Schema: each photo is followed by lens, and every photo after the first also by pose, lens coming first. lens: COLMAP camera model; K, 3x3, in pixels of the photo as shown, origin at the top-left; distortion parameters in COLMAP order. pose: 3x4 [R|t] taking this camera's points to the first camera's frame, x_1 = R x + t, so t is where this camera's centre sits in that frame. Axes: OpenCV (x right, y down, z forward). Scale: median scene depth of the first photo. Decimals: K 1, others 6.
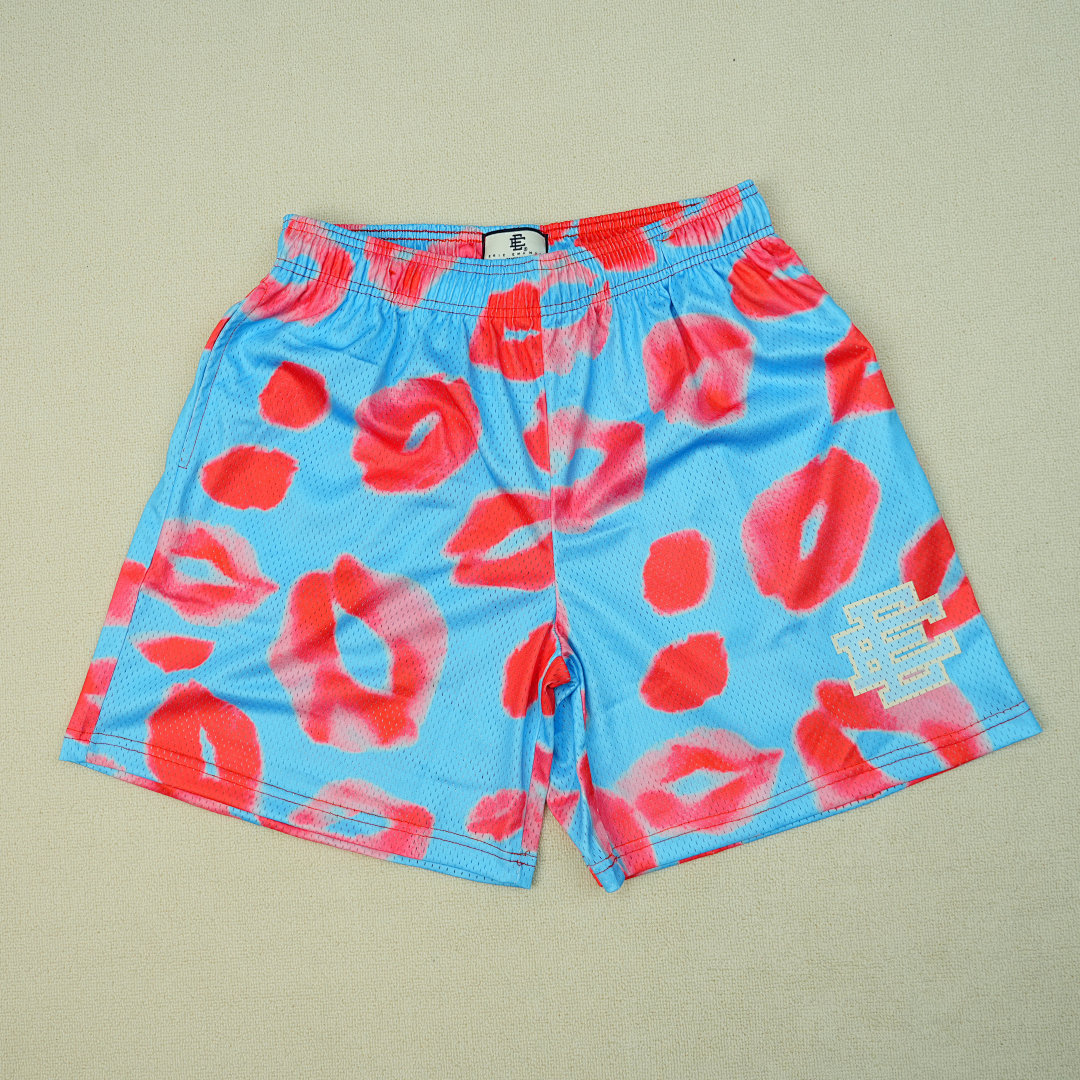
lens RADIAL K [[1105.3, 0, 540.0], [0, 1105.3, 540.0], [0, 0, 1]] dist [-0.012637, 0.020737]
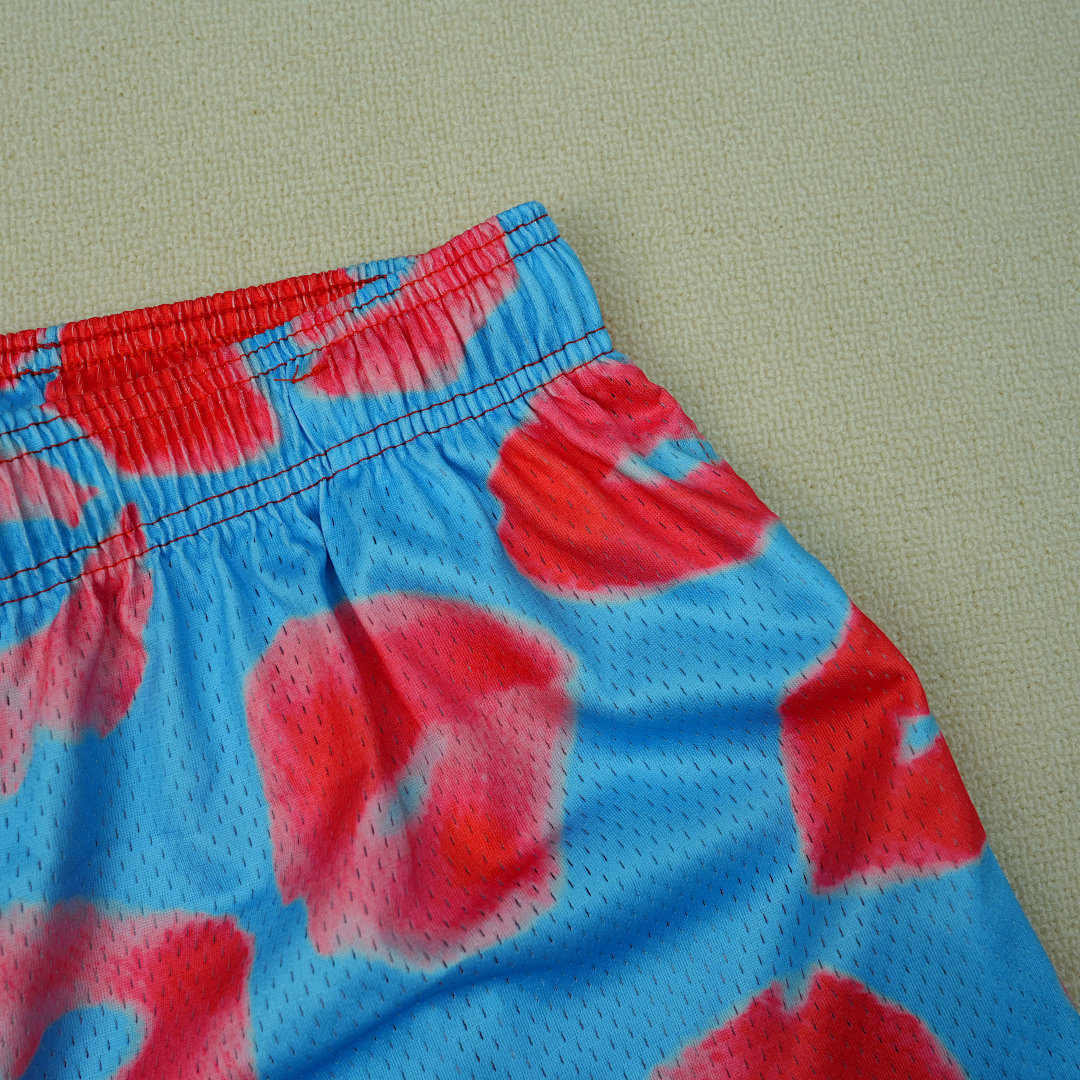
lens RADIAL K [[1105.3, 0, 540.0], [0, 1105.3, 540.0], [0, 0, 1]] dist [-0.012637, 0.020737]
pose [[0.992678, -0.047125, 0.111221, 0.147450], [0.055602, 0.995678, -0.074385, -0.193292], [-0.107235, 0.080024, 0.991008, 0.660211]]
